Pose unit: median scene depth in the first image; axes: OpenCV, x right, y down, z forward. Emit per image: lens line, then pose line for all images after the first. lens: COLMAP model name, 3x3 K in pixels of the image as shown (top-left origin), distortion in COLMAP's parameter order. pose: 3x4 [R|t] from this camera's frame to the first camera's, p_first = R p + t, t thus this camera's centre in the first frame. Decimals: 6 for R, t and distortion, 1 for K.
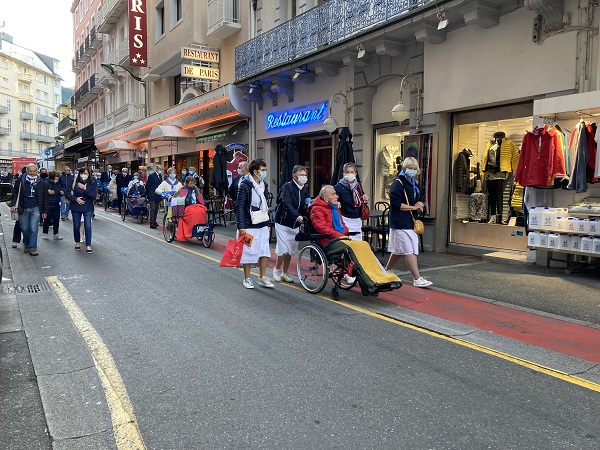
lens RADIAL K [[474.6, 0, 300.0], [0, 474.6, 225.0], [0, 0, 1]] dist [0.097941, -0.093551]
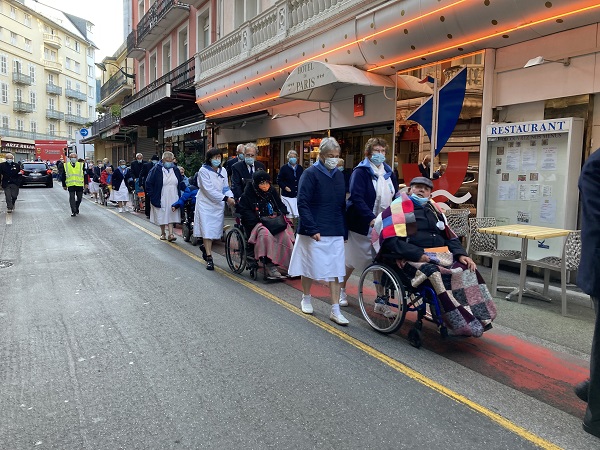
lens RADIAL K [[474.6, 0, 300.0], [0, 474.6, 225.0], [0, 0, 1]] dist [0.097941, -0.093551]
pose [[0.999078, 0.017882, -0.039035, -0.885679], [-0.017272, 0.999724, 0.015904, -0.155803], [0.039309, -0.015215, 0.999111, 1.541717]]
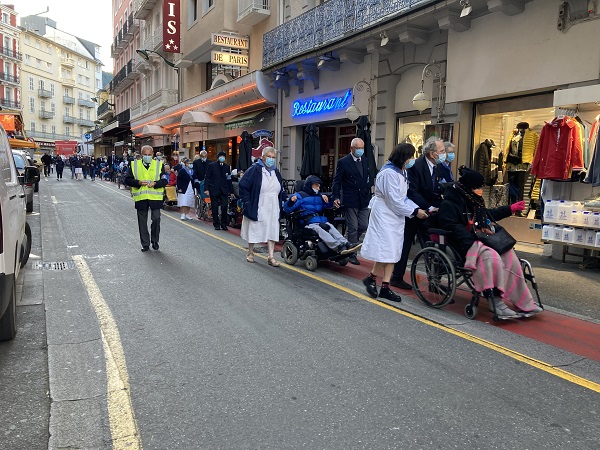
lens RADIAL K [[474.6, 0, 300.0], [0, 474.6, 225.0], [0, 0, 1]] dist [0.097941, -0.093551]
pose [[0.997366, 0.026450, -0.067544, 0.028539], [-0.024591, 0.999299, 0.028216, -0.001044], [0.068243, -0.026481, 0.997317, -0.012882]]
